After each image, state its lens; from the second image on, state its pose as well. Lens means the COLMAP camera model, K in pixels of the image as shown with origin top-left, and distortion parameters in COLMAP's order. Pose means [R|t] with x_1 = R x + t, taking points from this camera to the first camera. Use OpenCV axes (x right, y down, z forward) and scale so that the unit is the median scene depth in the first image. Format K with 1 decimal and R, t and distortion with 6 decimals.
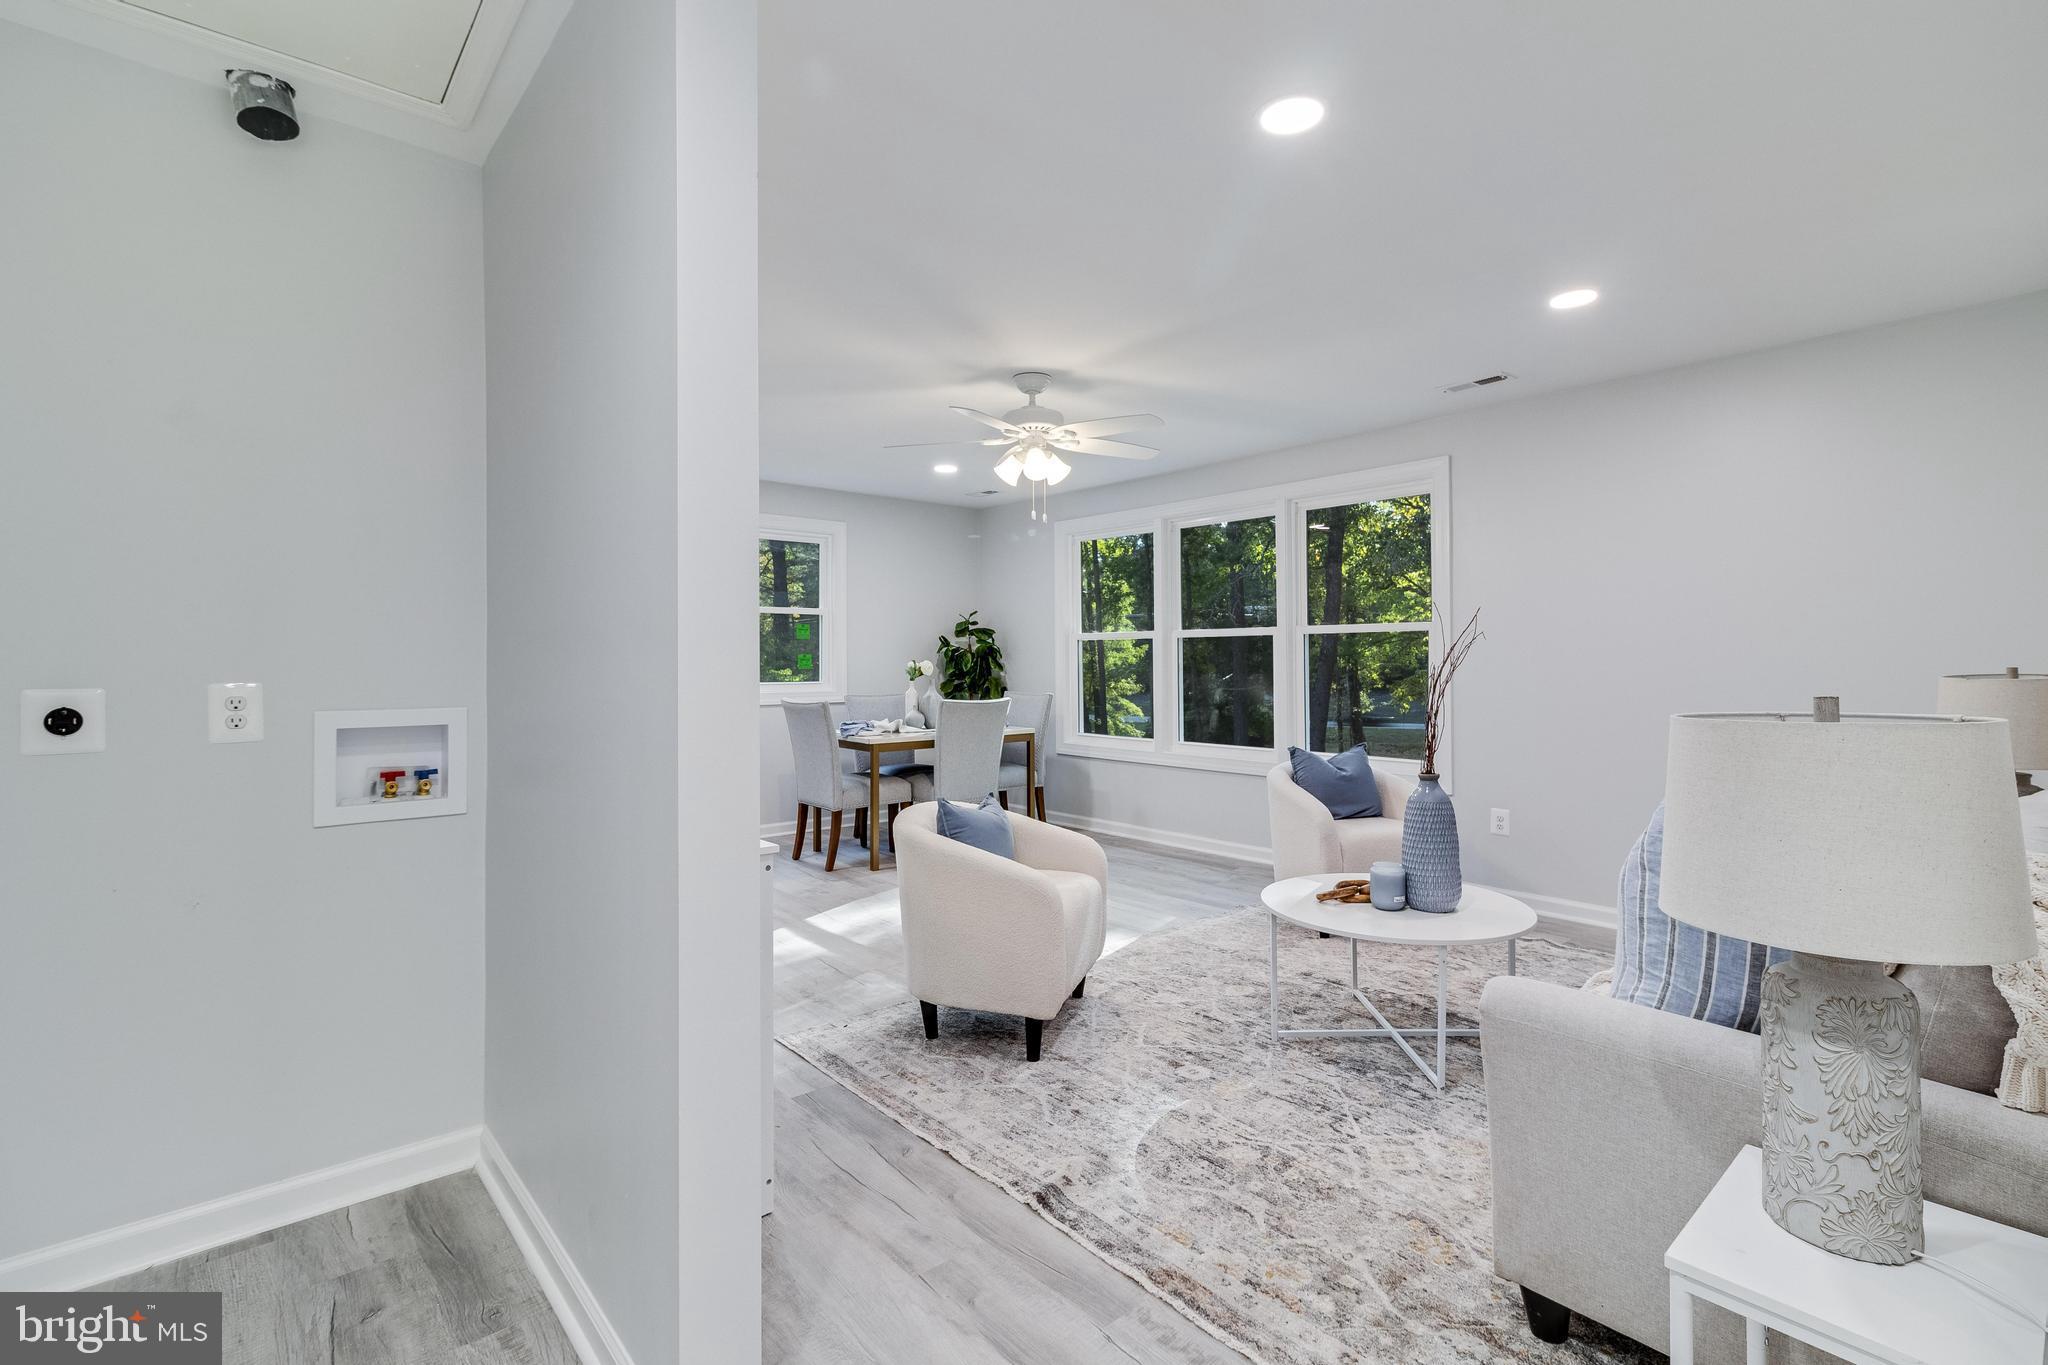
lens RADIAL K [[945.7, 0, 1027.7], [0, 945.7, 662.8], [0, 0, 1]] dist [0.001952, -0.000059]
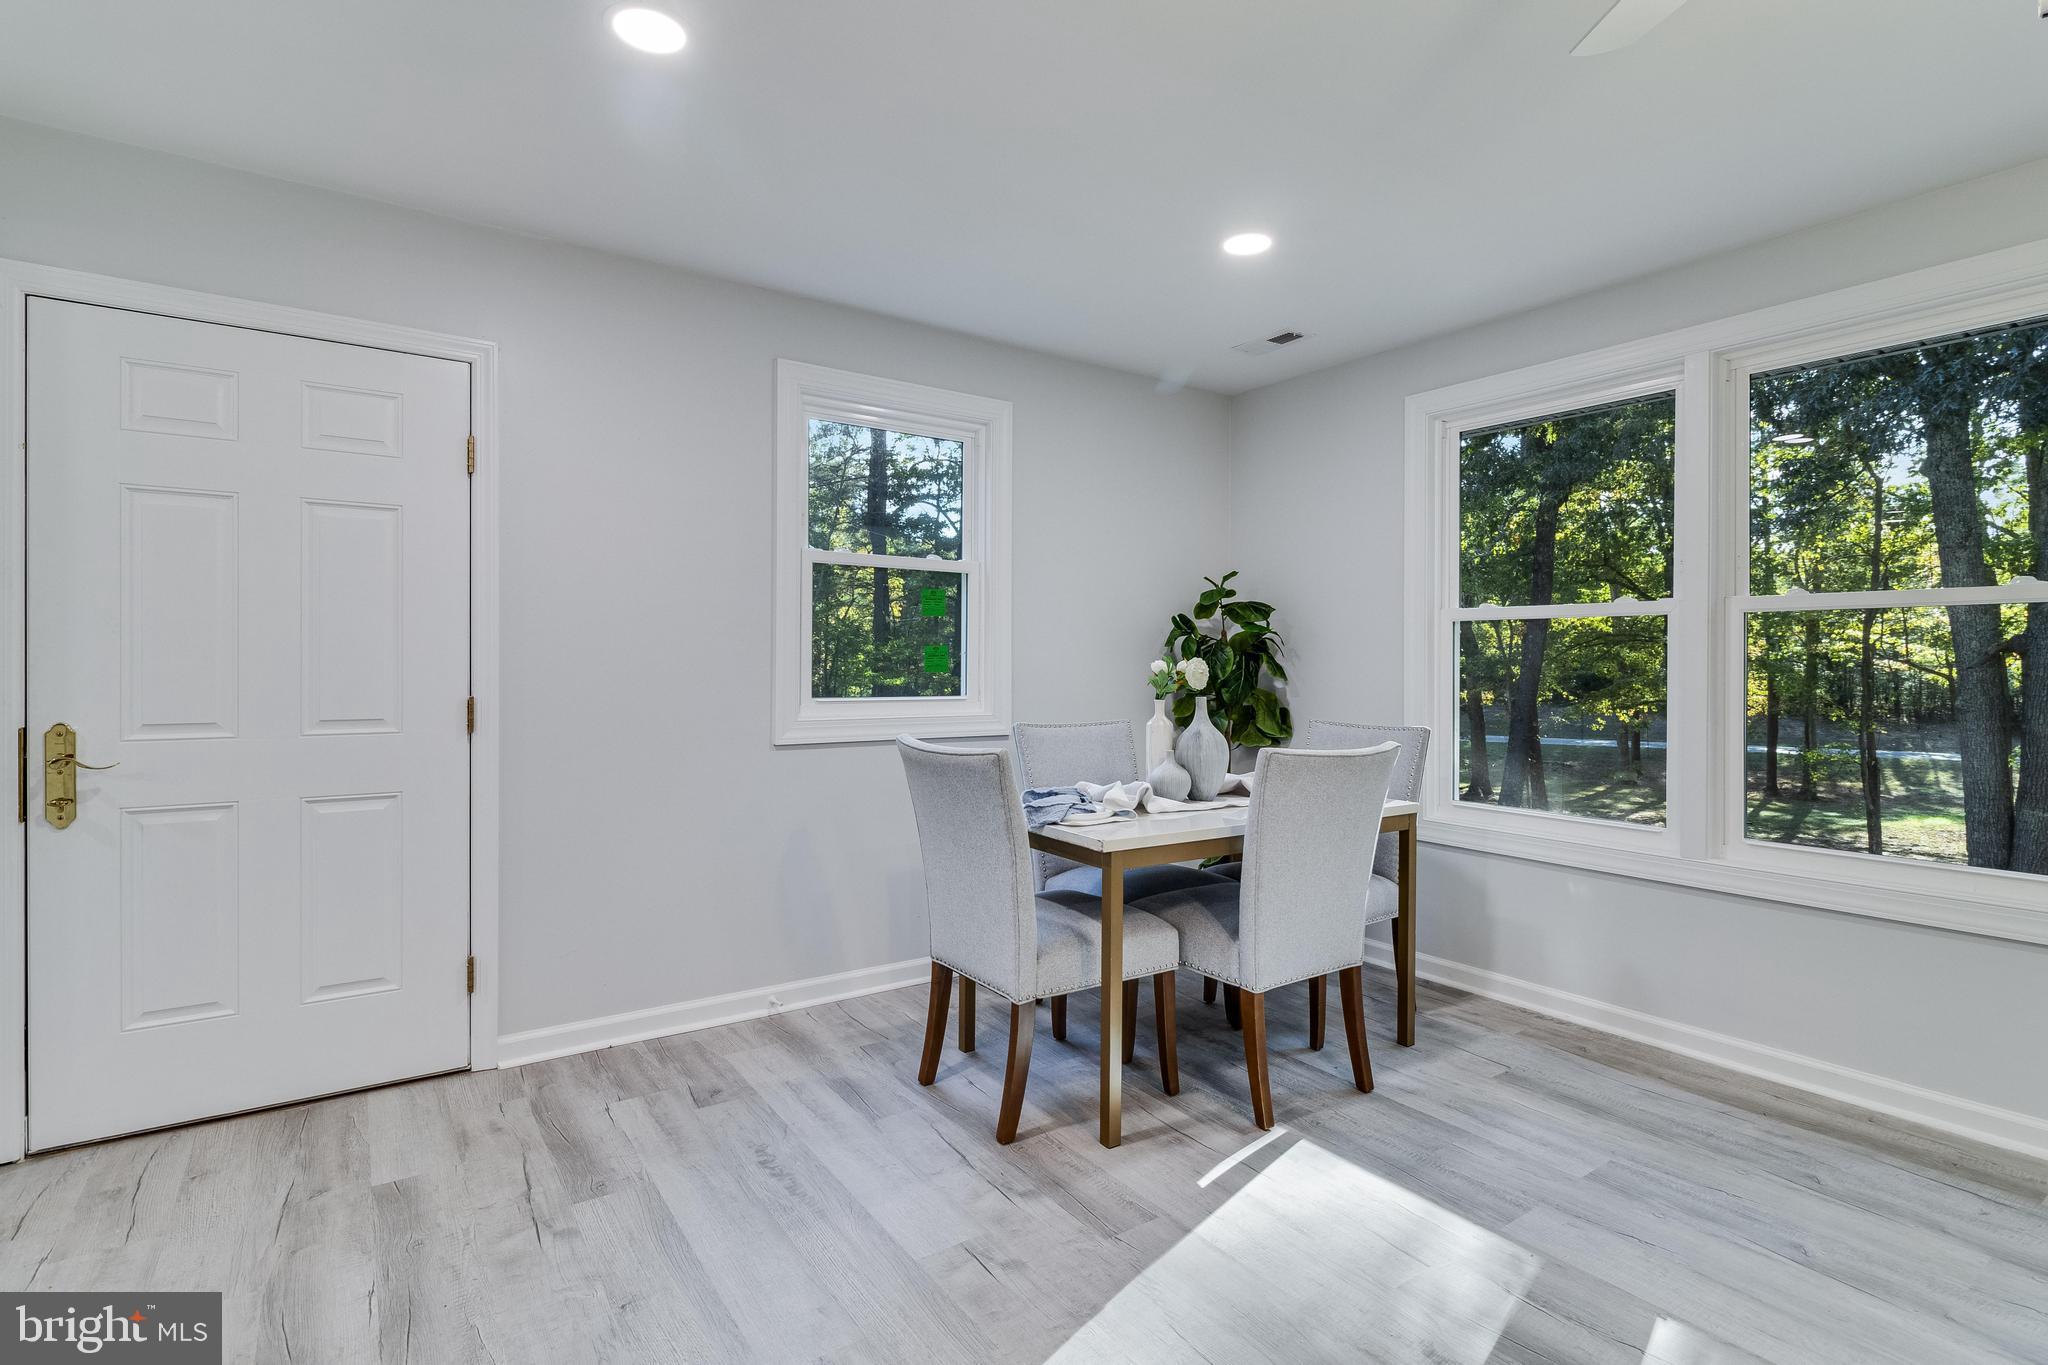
lens RADIAL K [[972.1, 0, 1024.0], [0, 972.1, 682.5], [0, 0, 1]] dist [-0.007398, -0.000061]
pose [[0.994158, 0.010014, -0.107471, -0.147460], [-0.008221, 0.999820, 0.017115, 0.002631], [0.107623, -0.016132, 0.994061, 0.531922]]
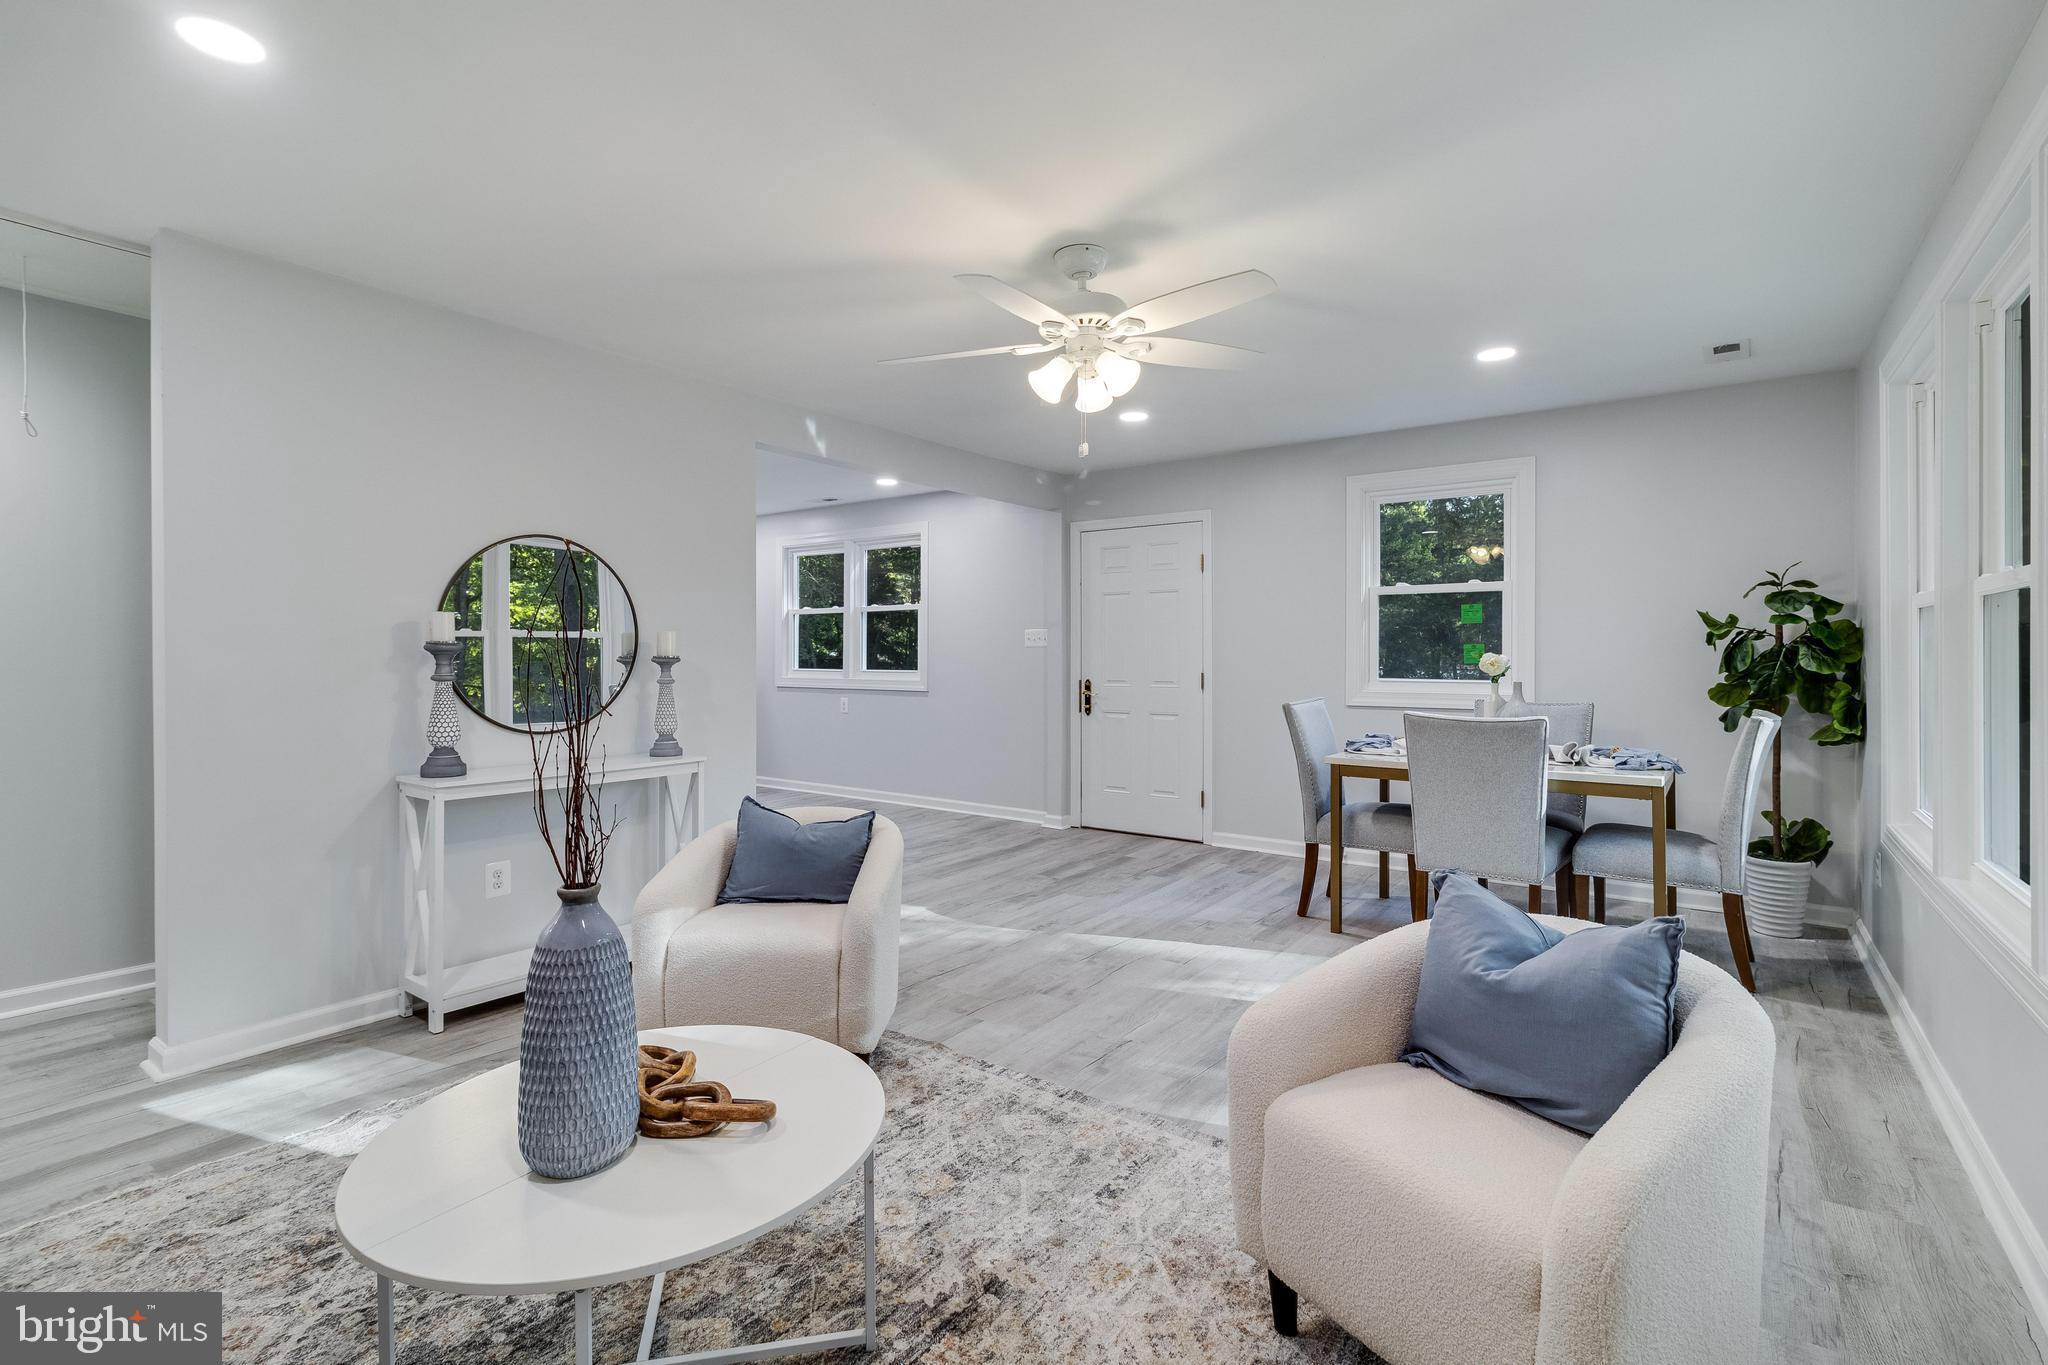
lens RADIAL K [[945.7, 0, 1027.7], [0, 945.7, 662.8], [0, 0, 1]] dist [0.001952, -0.000059]
pose [[0.224274, 0.011357, -0.974460, 0.485213], [0.002657, 0.999921, 0.012266, -0.003374], [0.974522, -0.005340, 0.224226, 0.563722]]
